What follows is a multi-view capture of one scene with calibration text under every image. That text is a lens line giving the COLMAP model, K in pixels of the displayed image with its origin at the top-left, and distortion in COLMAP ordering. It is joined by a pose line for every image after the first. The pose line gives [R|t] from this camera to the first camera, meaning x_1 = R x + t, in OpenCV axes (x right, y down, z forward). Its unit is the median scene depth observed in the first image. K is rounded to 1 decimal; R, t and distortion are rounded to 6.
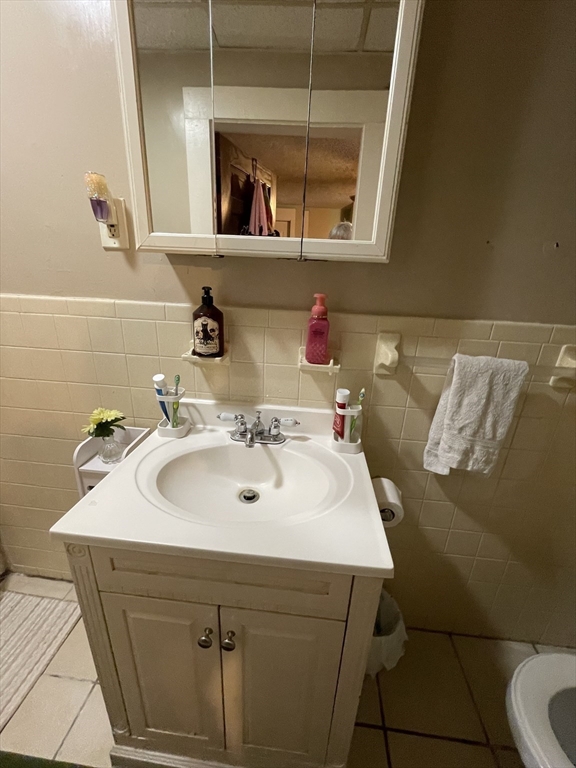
lens RADIAL K [[308.7, 0, 288.0], [0, 308.7, 384.0], [0, 0, 1]] dist [-0.003824, -0.000324]
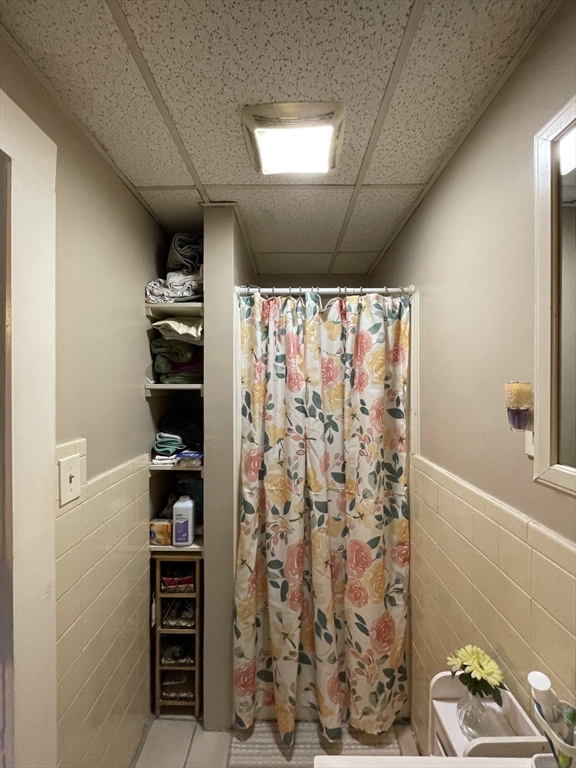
lens RADIAL K [[308.7, 0, 288.0], [0, 308.7, 384.0], [0, 0, 1]] dist [-0.003824, -0.000324]
pose [[0.086656, -0.039542, -0.995453, 0.154648], [-0.330609, 0.941445, -0.066177, -0.358866], [0.939781, 0.334841, 0.068509, 0.295459]]
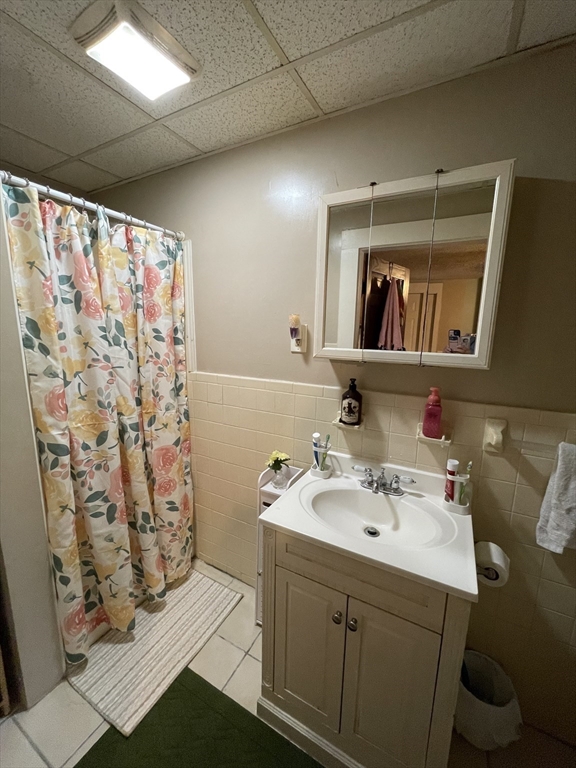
lens RADIAL K [[308.7, 0, 288.0], [0, 308.7, 384.0], [0, 0, 1]] dist [-0.003824, -0.000324]
pose [[0.919948, 0.042696, -0.389708, 0.032594], [-0.110890, 0.981796, -0.154205, -0.018091], [0.376030, 0.185075, 0.907936, -0.466092]]
